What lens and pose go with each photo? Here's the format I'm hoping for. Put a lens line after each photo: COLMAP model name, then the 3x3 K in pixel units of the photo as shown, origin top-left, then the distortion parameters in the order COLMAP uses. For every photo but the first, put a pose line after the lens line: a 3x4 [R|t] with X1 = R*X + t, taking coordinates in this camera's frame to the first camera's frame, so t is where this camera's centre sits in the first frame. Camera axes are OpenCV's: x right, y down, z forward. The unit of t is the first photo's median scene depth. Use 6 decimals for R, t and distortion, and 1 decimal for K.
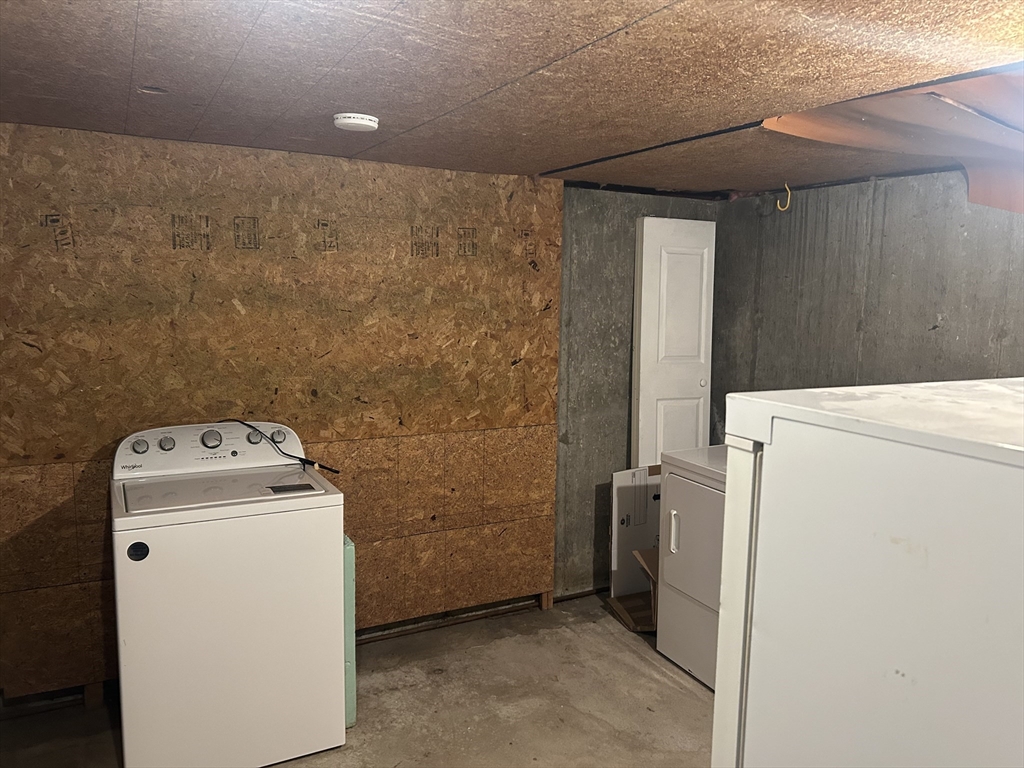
lens RADIAL K [[762.3, 0, 512.3], [0, 762.3, 382.4], [0, 0, 1]] dist [0.043070, -0.049076]
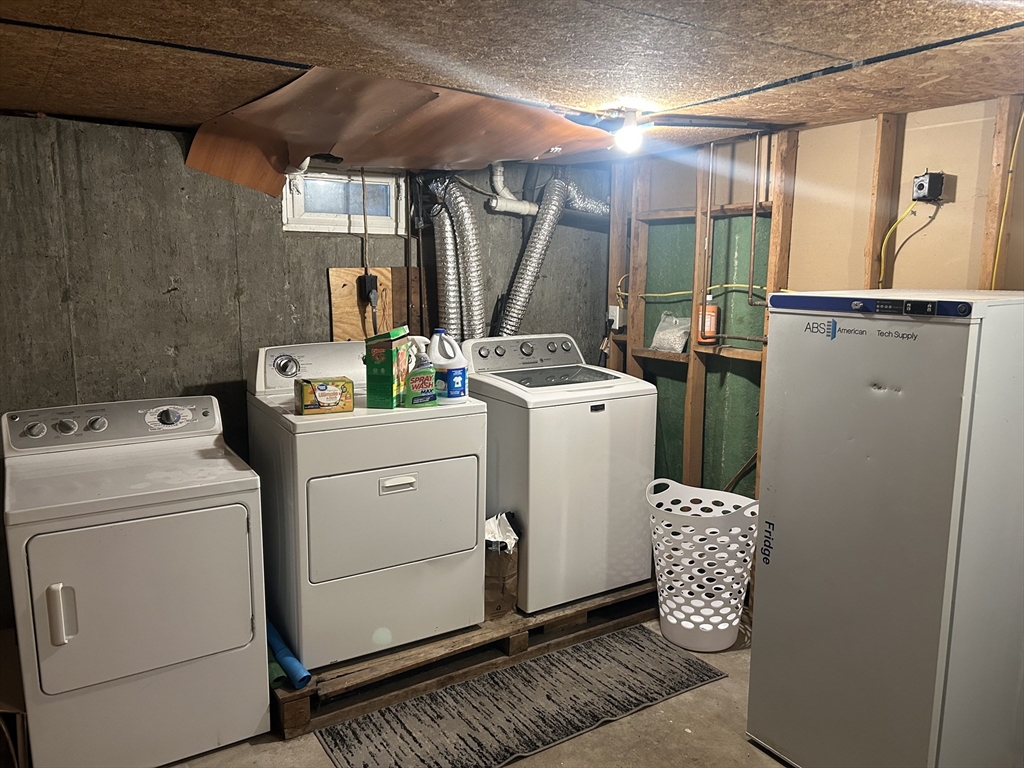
lens RADIAL K [[762.3, 0, 511.0], [0, 762.3, 382.4], [0, 0, 1]] dist [0.043070, -0.049076]
pose [[-0.116188, -0.178075, 0.977133, -0.454129], [0.111331, 0.975261, 0.190972, -0.089796], [-0.986968, 0.130974, -0.093488, 0.631828]]
